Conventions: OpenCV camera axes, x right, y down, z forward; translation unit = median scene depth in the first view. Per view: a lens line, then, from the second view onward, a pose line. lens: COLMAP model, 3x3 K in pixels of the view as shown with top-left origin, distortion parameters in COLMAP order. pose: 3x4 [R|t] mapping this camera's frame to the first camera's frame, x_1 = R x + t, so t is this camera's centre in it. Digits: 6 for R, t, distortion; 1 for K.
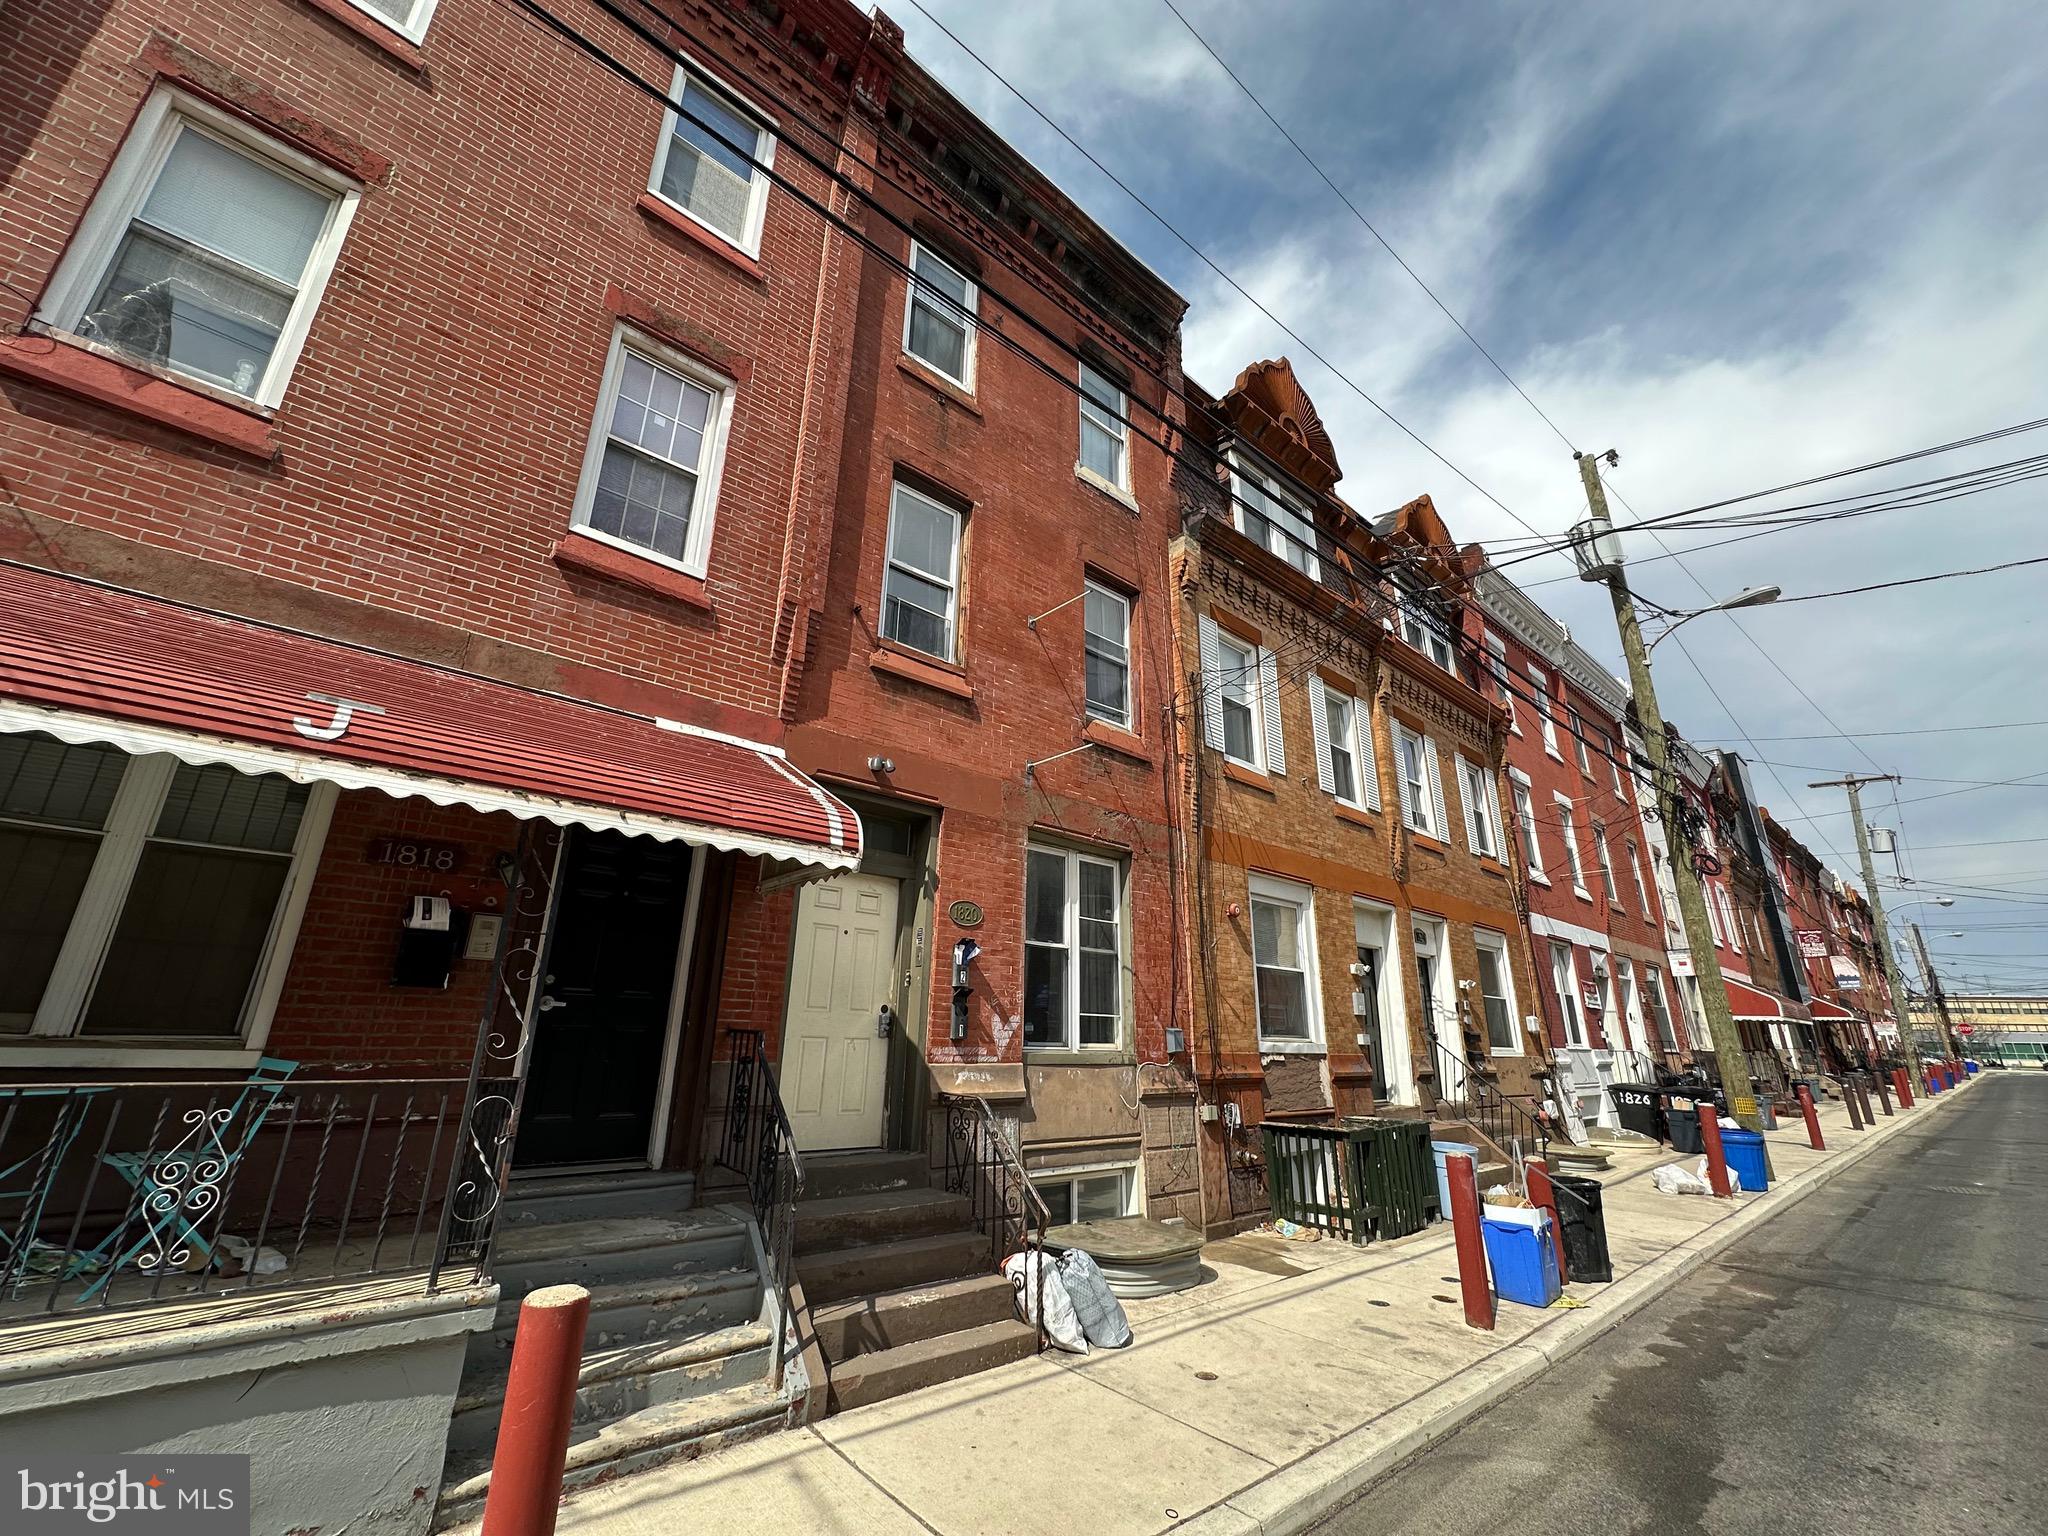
lens RADIAL K [[816.2, 0, 1030.4], [0, 816.2, 768.1], [0, 0, 1]] dist [-0.002691, 0.000159]
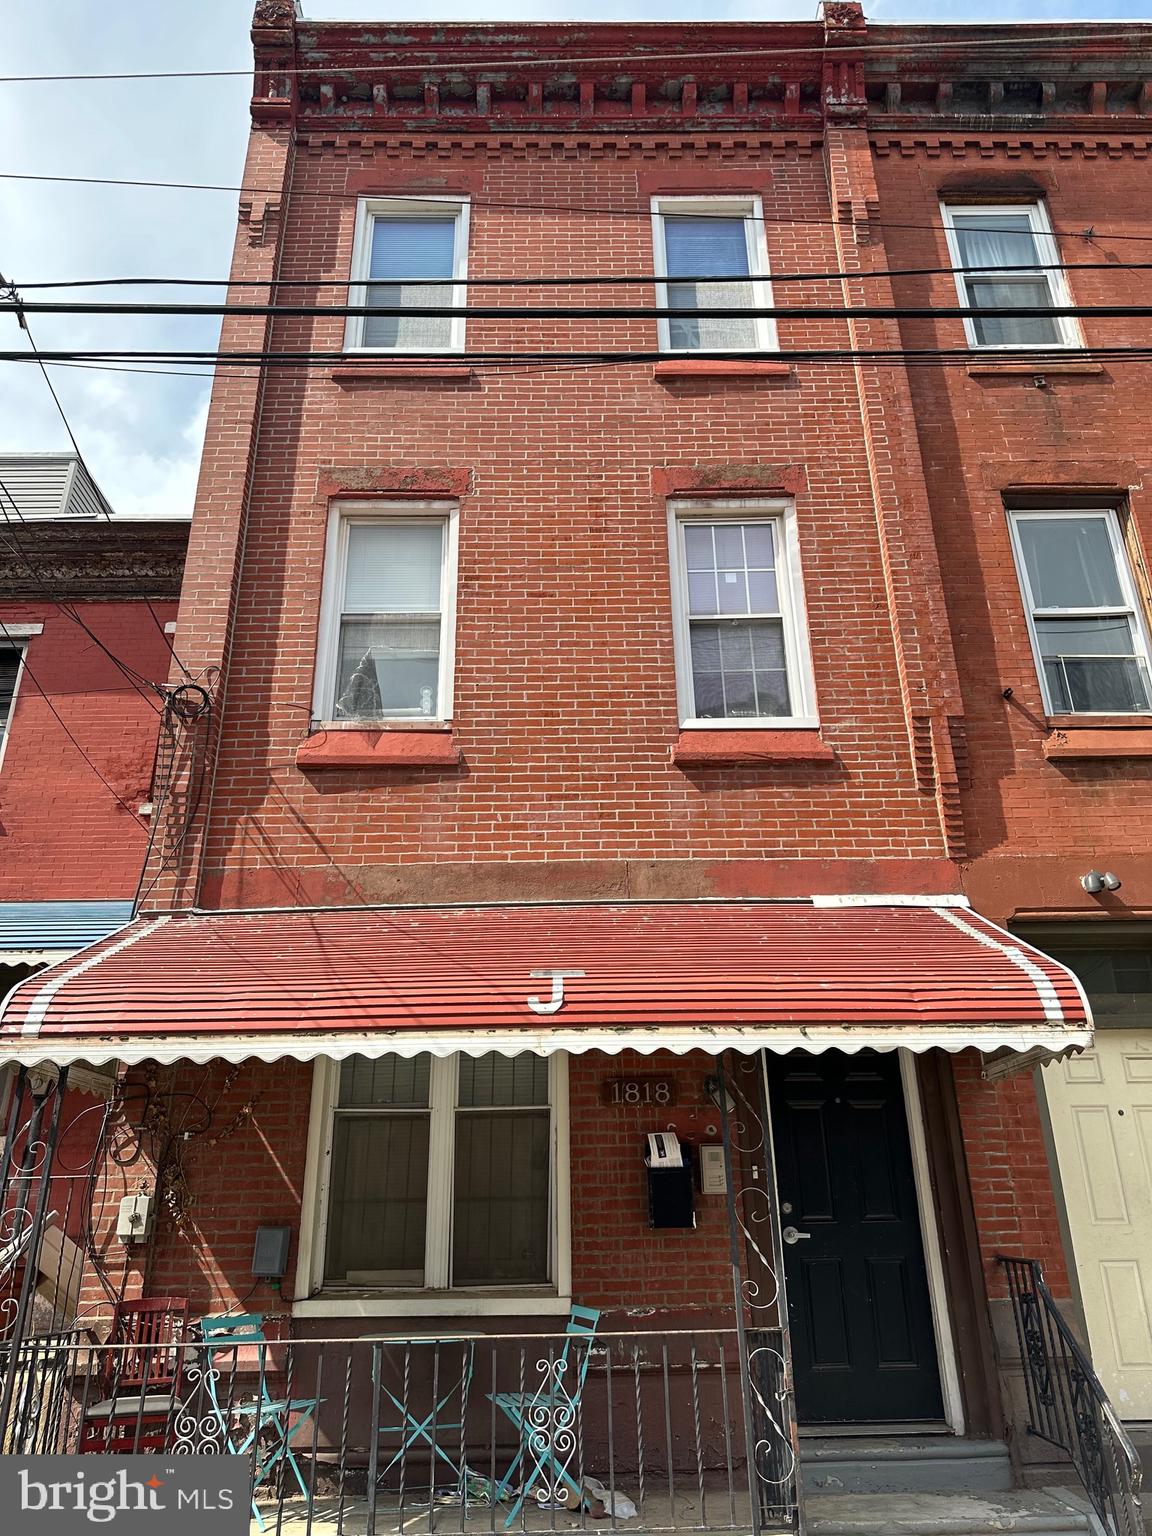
lens RADIAL K [[1078.3, 0, 582.3], [0, 1078.3, 770.3], [0, 0, 1]] dist [0.062337, -0.077959]
pose [[0.759247, -0.285181, -0.584992, 0.102468], [0.234297, 0.958383, -0.163118, -0.072856], [0.607164, -0.013215, 0.794466, -0.117558]]
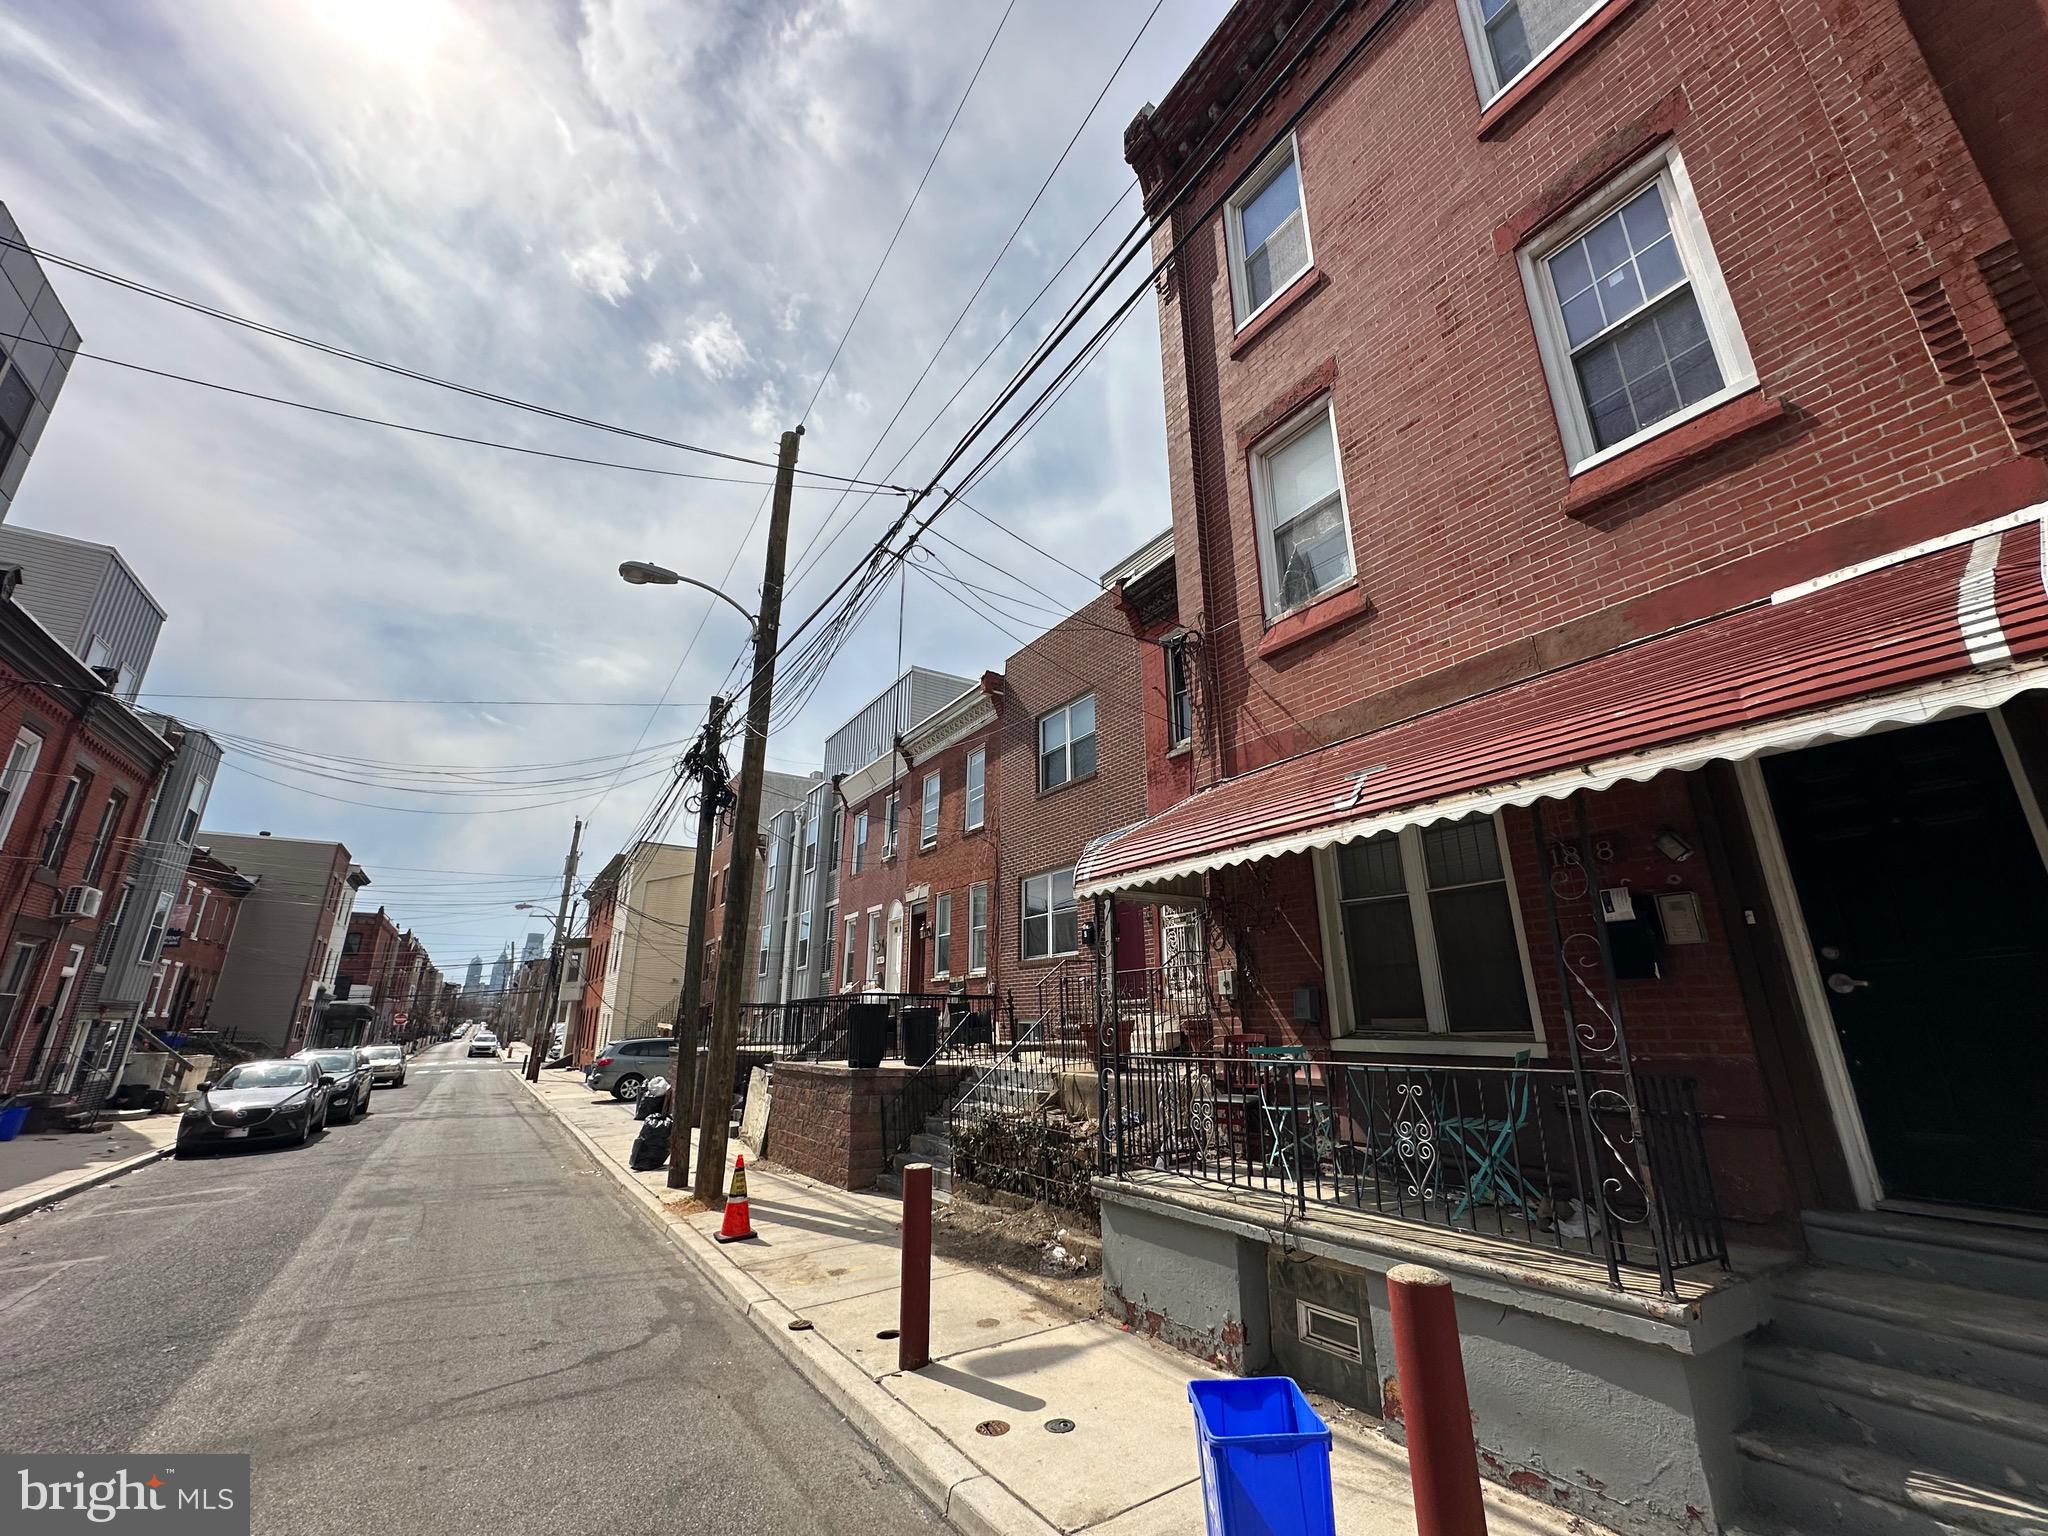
lens RADIAL K [[816.2, 0, 1025.7], [0, 816.2, 767.5], [0, 0, 1]] dist [-0.002691, 0.000159]
pose [[-0.144460, -0.313346, -0.938587, 0.334989], [0.317505, 0.883702, -0.343891, 0.138840], [0.937188, -0.347684, -0.028170, 0.399143]]
